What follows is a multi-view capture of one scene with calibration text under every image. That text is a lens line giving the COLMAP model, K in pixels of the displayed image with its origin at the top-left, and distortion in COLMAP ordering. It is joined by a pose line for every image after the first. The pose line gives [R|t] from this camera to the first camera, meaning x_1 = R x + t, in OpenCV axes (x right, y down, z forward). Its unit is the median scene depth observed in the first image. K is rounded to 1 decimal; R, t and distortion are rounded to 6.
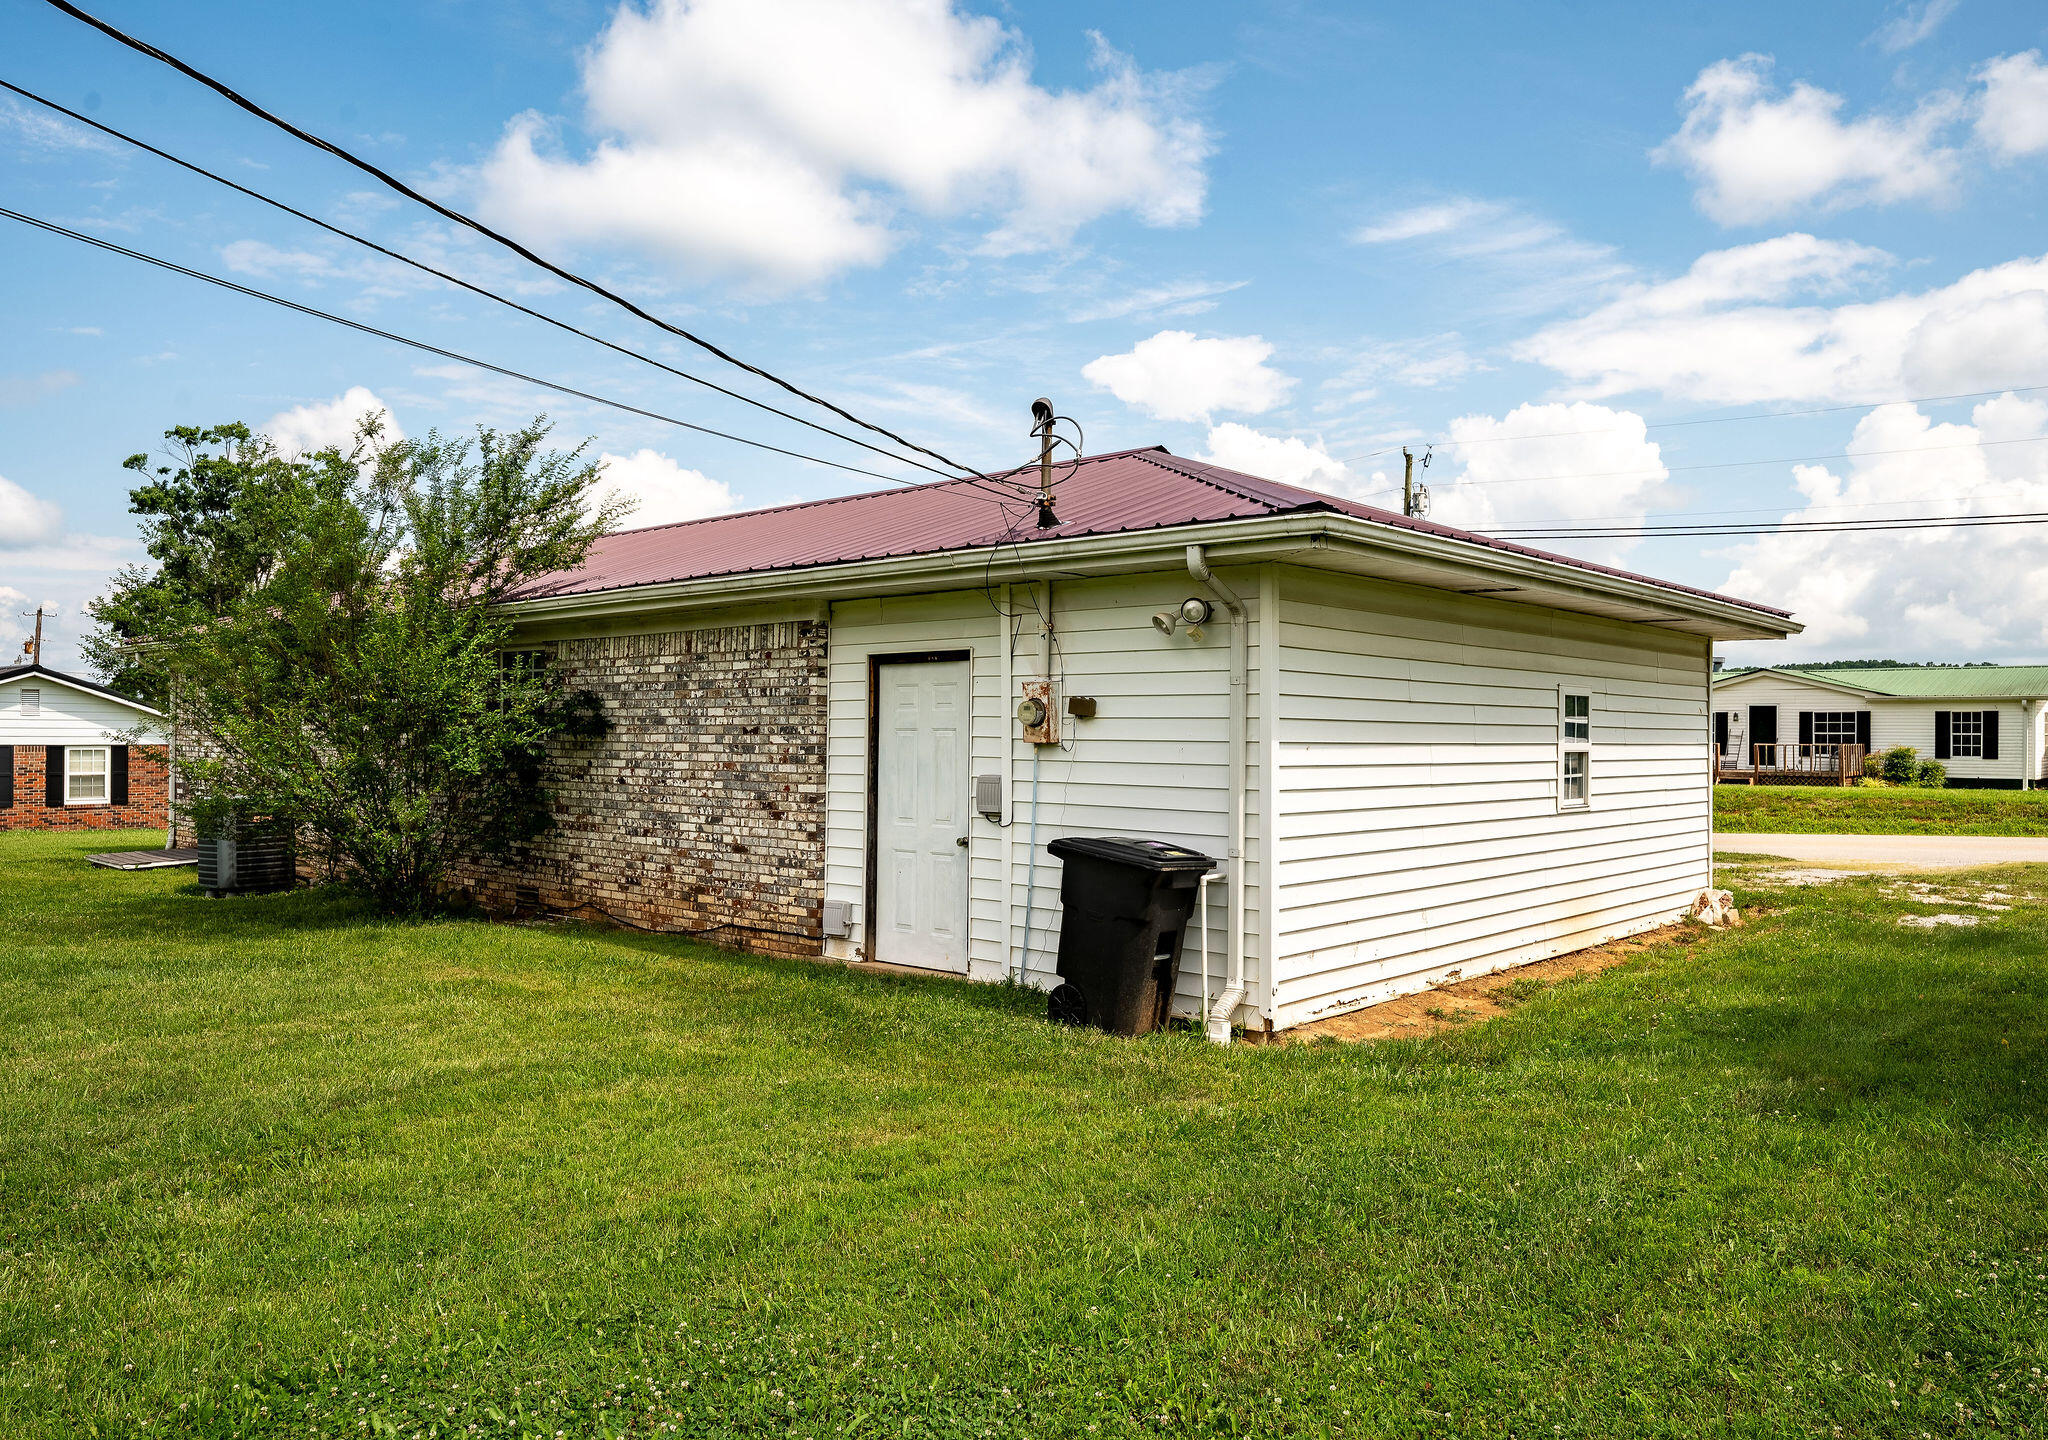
lens RADIAL K [[1465.4, 0, 991.6], [0, 1465.4, 738.7], [0, 0, 1]] dist [-0.042890, 0.071054]
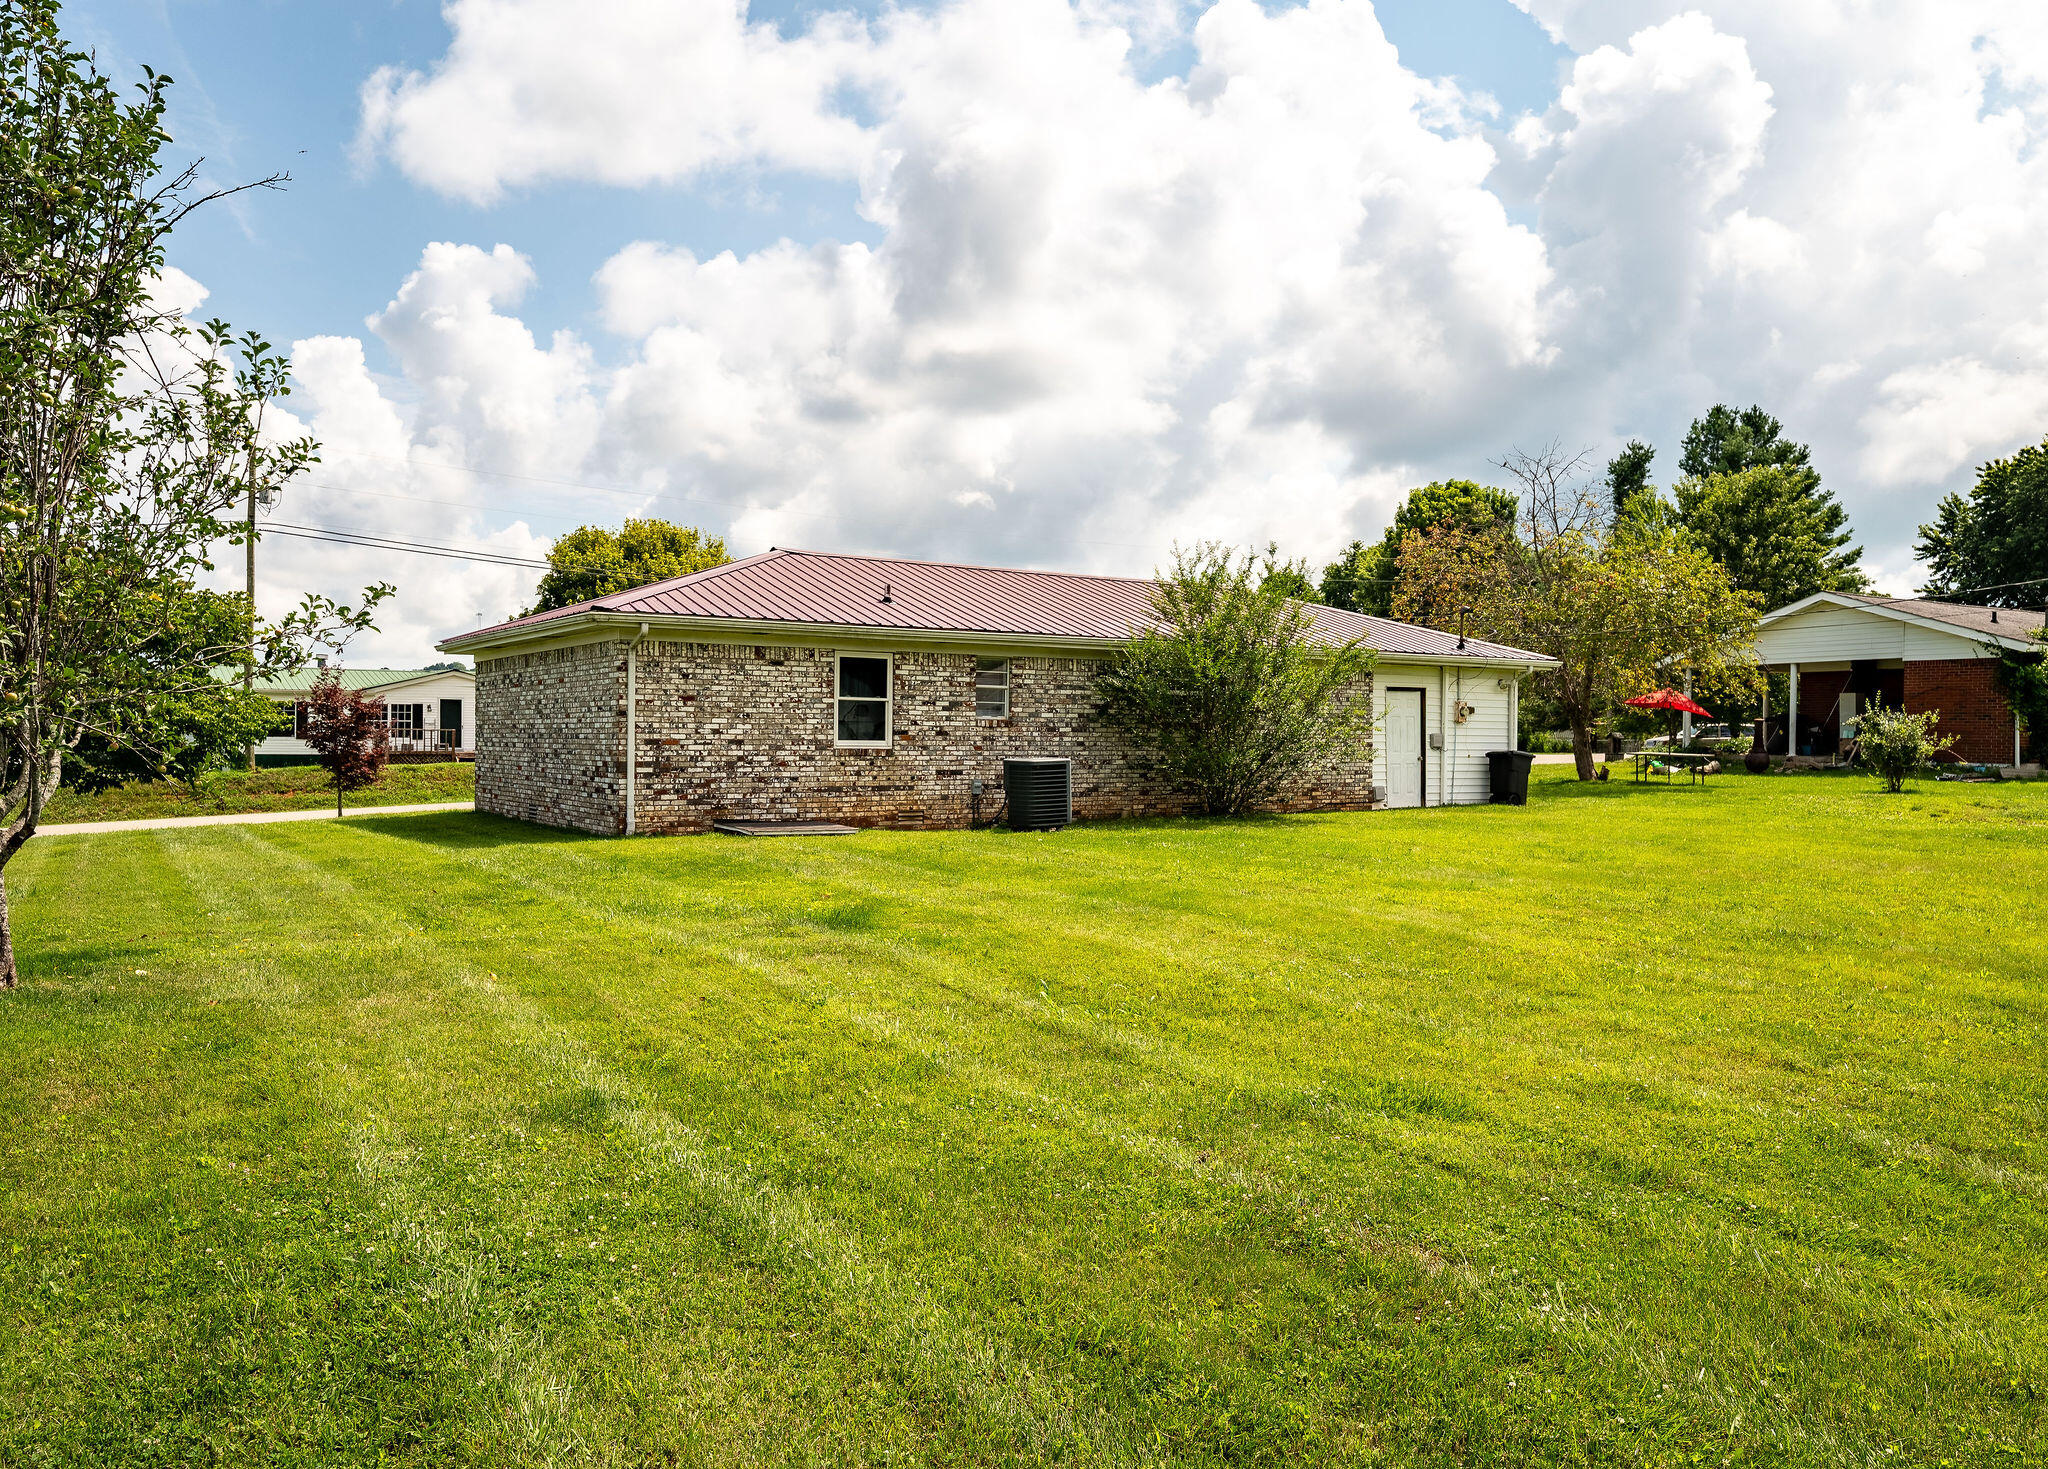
lens RADIAL K [[1485.9, 0, 1031.9], [0, 1485.9, 732.3], [0, 0, 1]] dist [0.001857, -0.000808]
pose [[0.238858, -0.000622, 0.971054, -2.261887], [-0.000617, 0.999999, 0.000792, 0.016313], [-0.971054, -0.000789, 0.238858, 0.822884]]
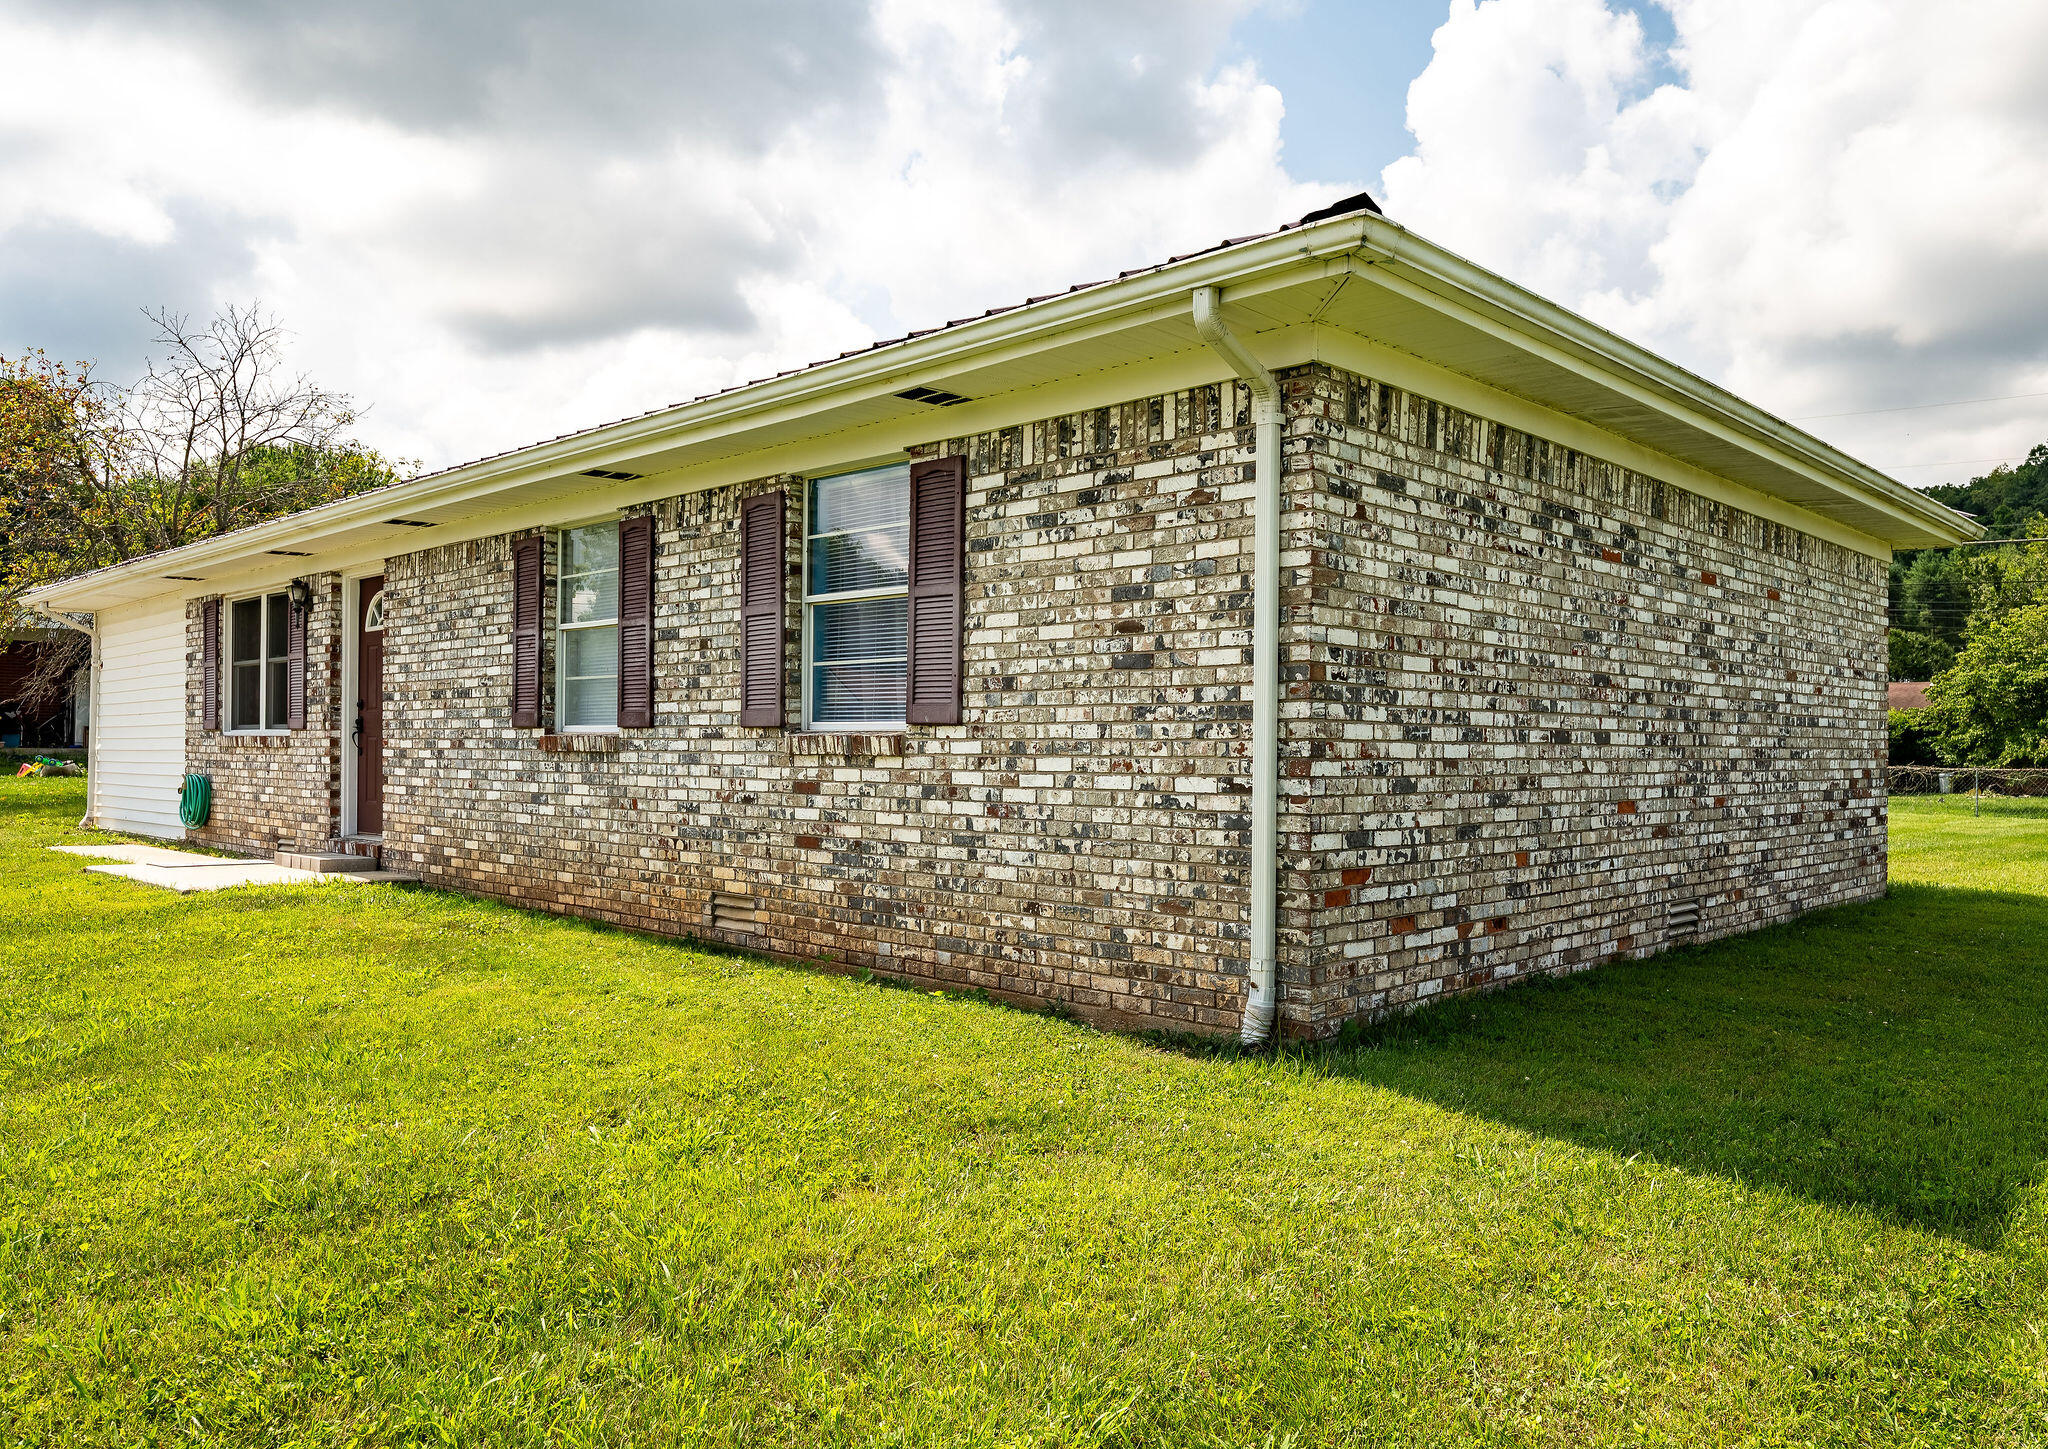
lens RADIAL K [[1468.2, 0, 1063.3], [0, 1468.2, 725.8], [0, 0, 1]] dist [-0.001120, -0.004746]
pose [[-0.999893, -0.012406, 0.007734, -0.402606], [-0.012494, 0.999855, -0.011531, 0.038425], [-0.007590, -0.011627, -0.999904, 2.484894]]
